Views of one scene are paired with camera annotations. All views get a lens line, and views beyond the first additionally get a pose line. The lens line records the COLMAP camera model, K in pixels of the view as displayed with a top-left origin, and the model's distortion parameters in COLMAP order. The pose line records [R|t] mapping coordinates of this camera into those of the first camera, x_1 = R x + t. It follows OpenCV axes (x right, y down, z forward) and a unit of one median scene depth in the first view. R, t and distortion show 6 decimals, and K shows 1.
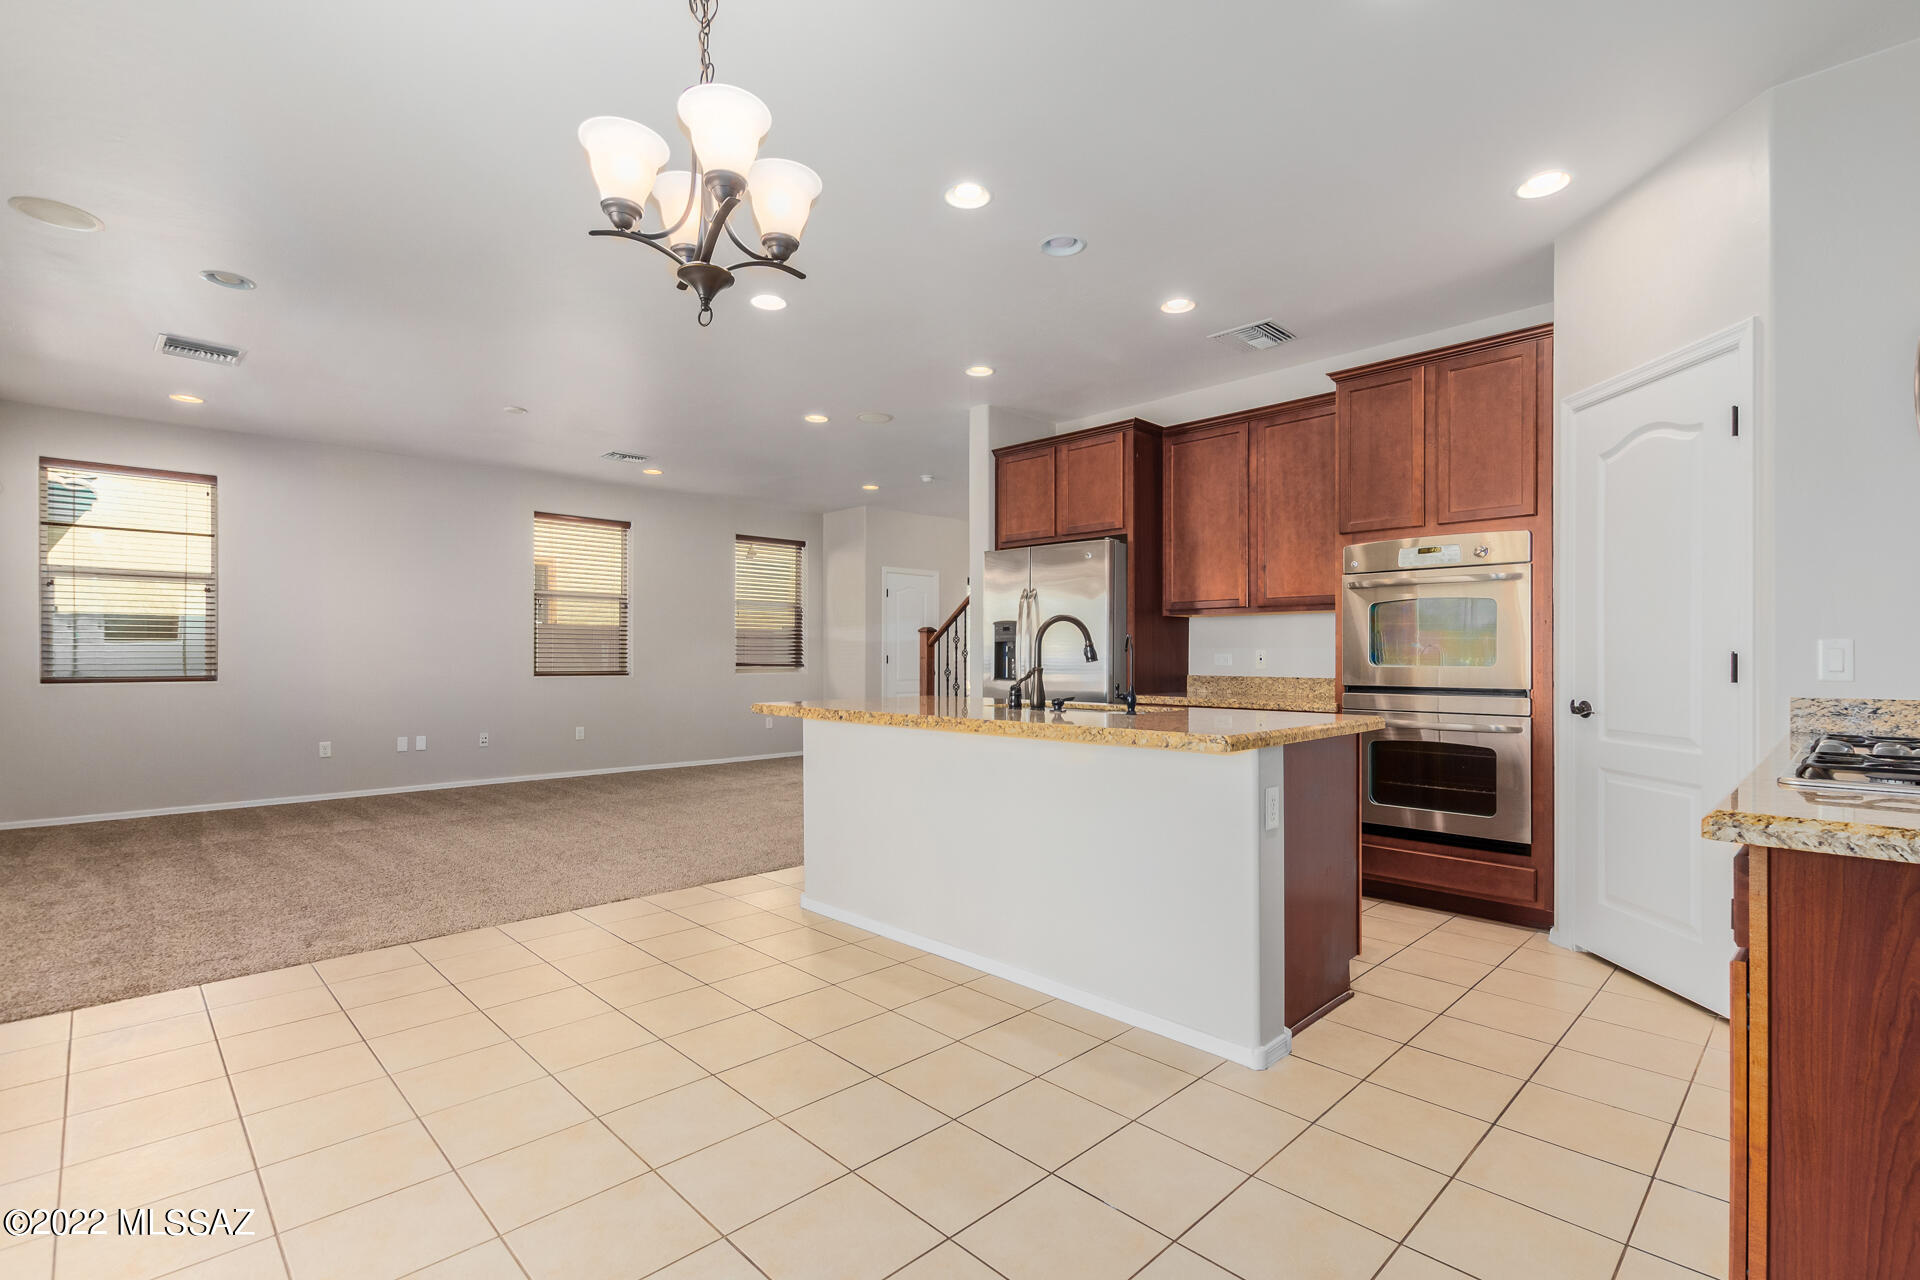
lens RADIAL K [[881.7, 0, 970.2], [0, 881.7, 649.8], [0, 0, 1]] dist [-0.000140, -0.000517]
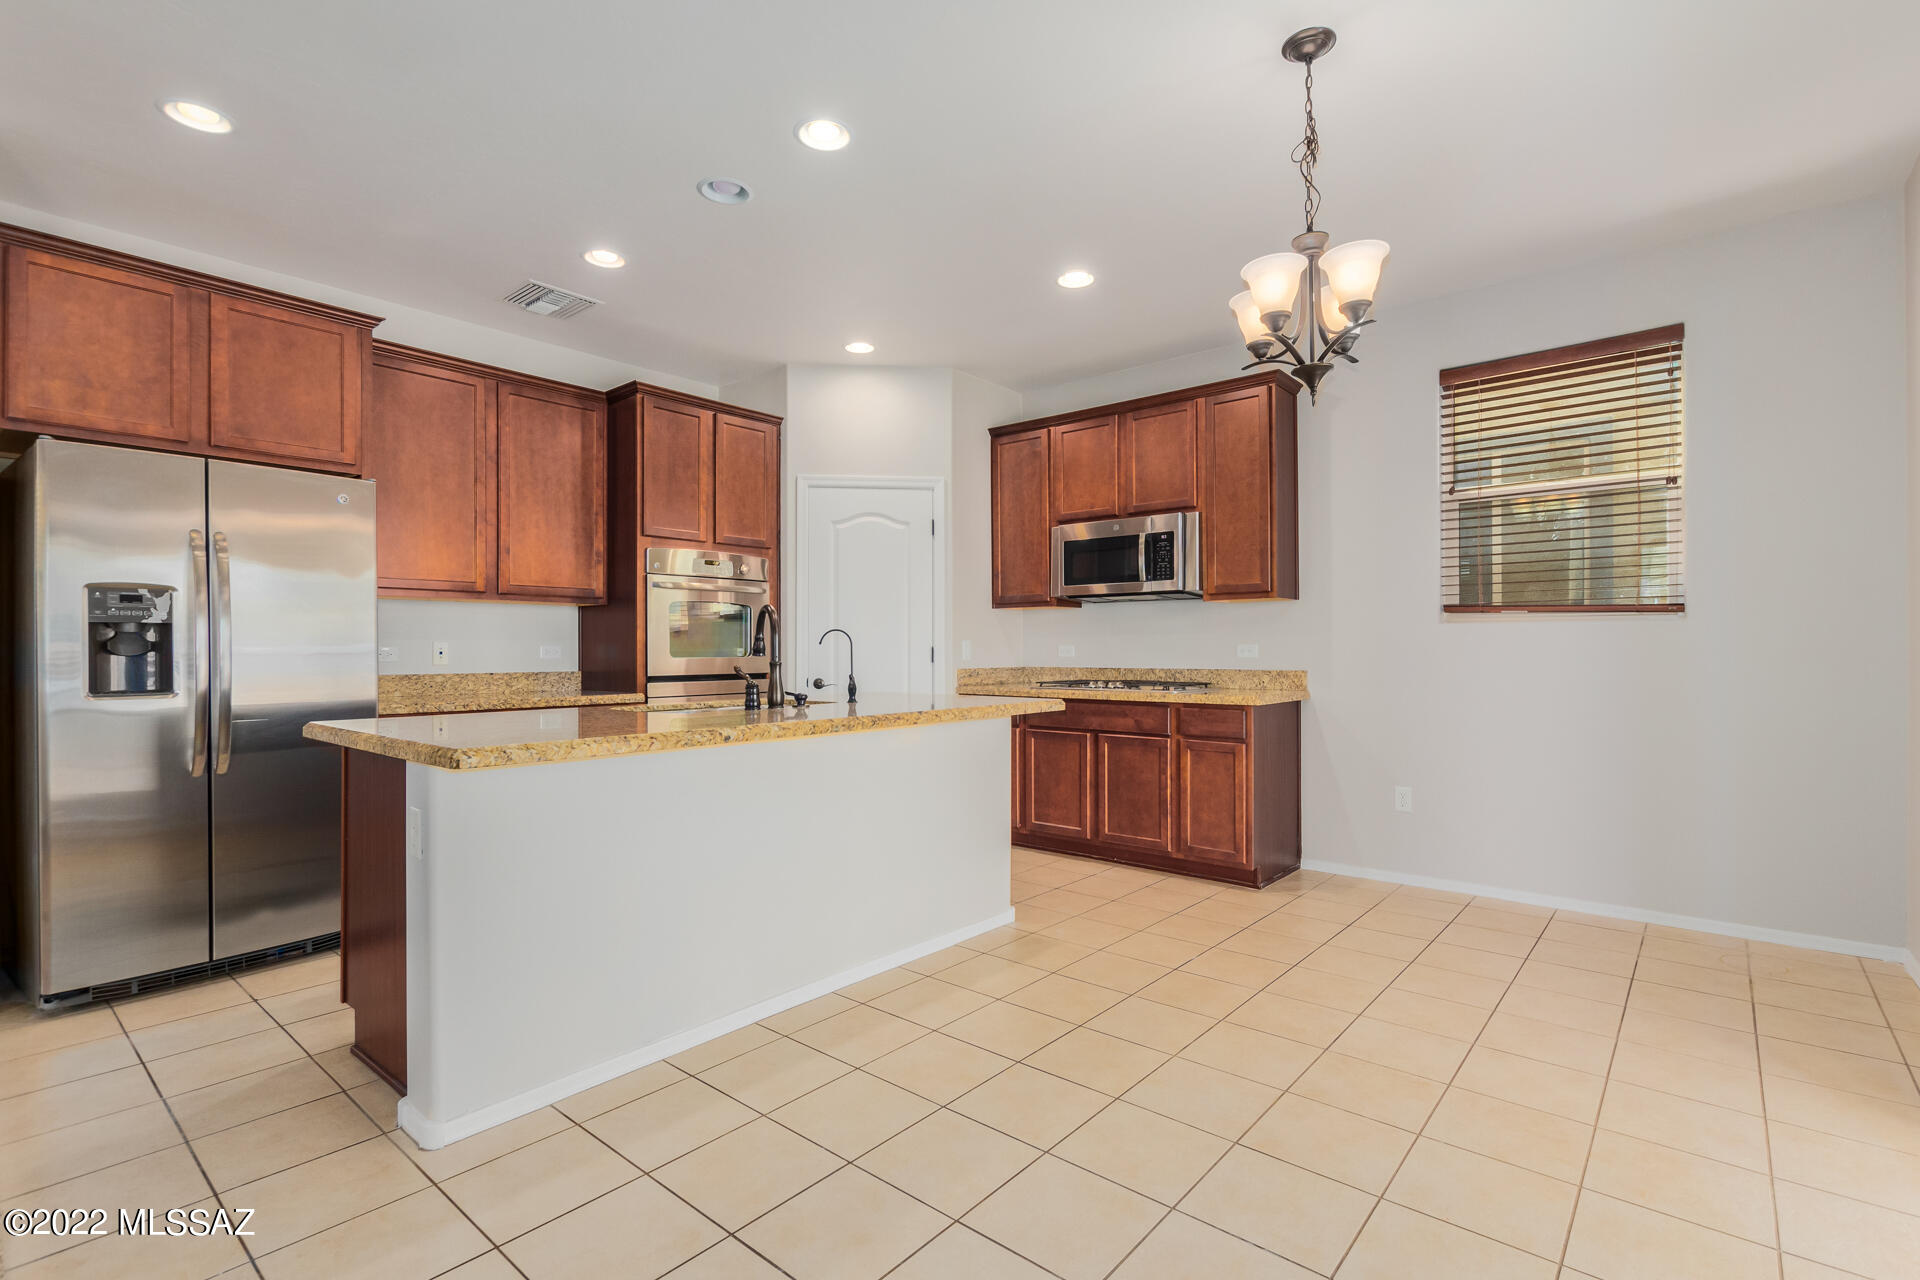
lens RADIAL K [[881.7, 0, 968.6], [0, 881.7, 644.9], [0, 0, 1]] dist [-0.000140, -0.000517]
pose [[-0.091845, 0.004637, 0.995763, -0.606208], [-0.006178, 0.999967, -0.005227, 0.004389], [-0.995754, -0.006632, -0.091813, 0.625816]]
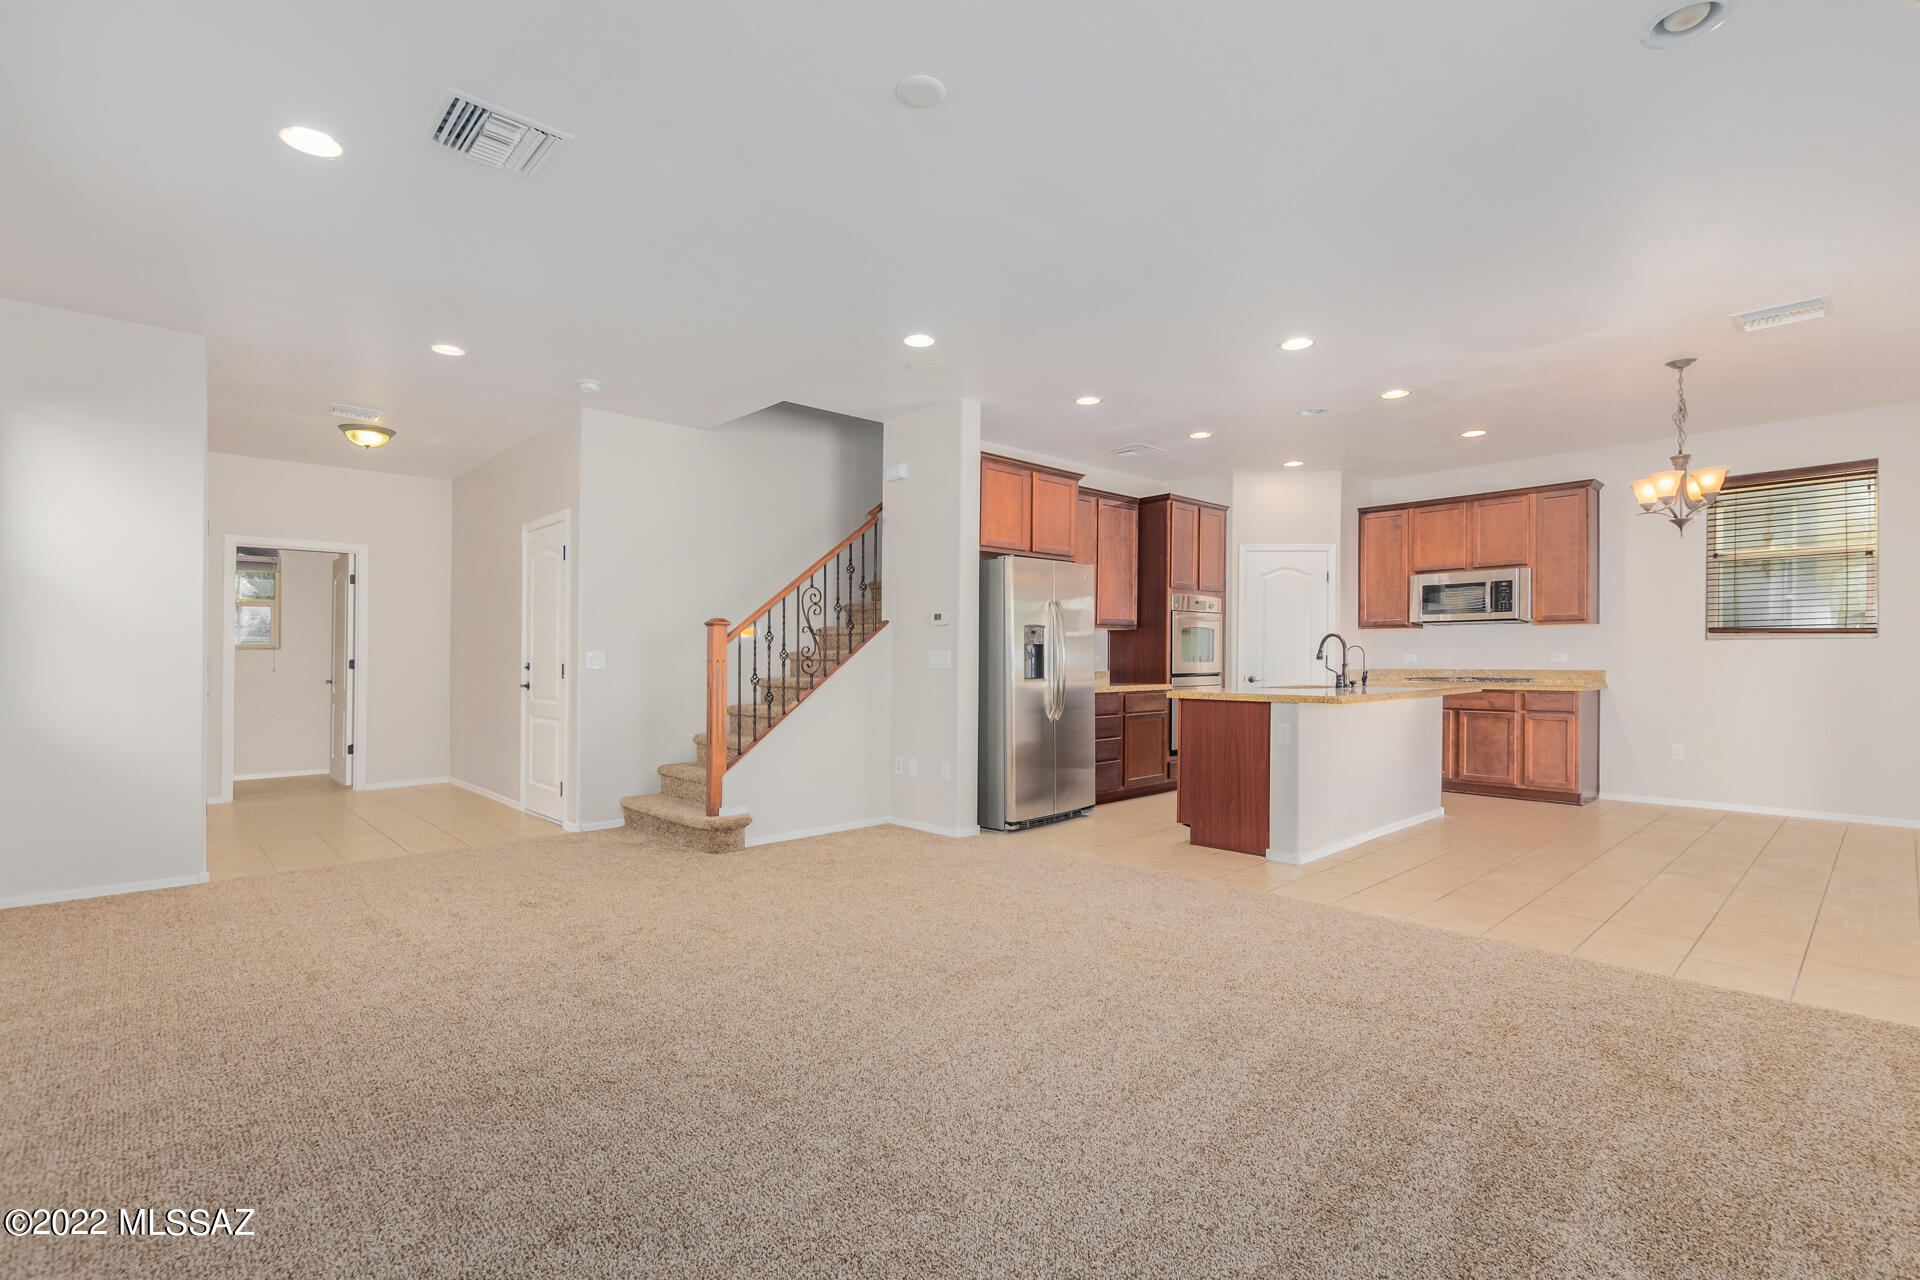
lens RADIAL K [[881.7, 0, 978.2], [0, 881.7, 665.1], [0, 0, 1]] dist [-0.000140, -0.000517]
pose [[0.016486, -0.006443, 0.999843, -1.180174], [-0.004777, 0.999967, 0.006522, 0.011956], [-0.999853, -0.004884, 0.016455, 1.198311]]
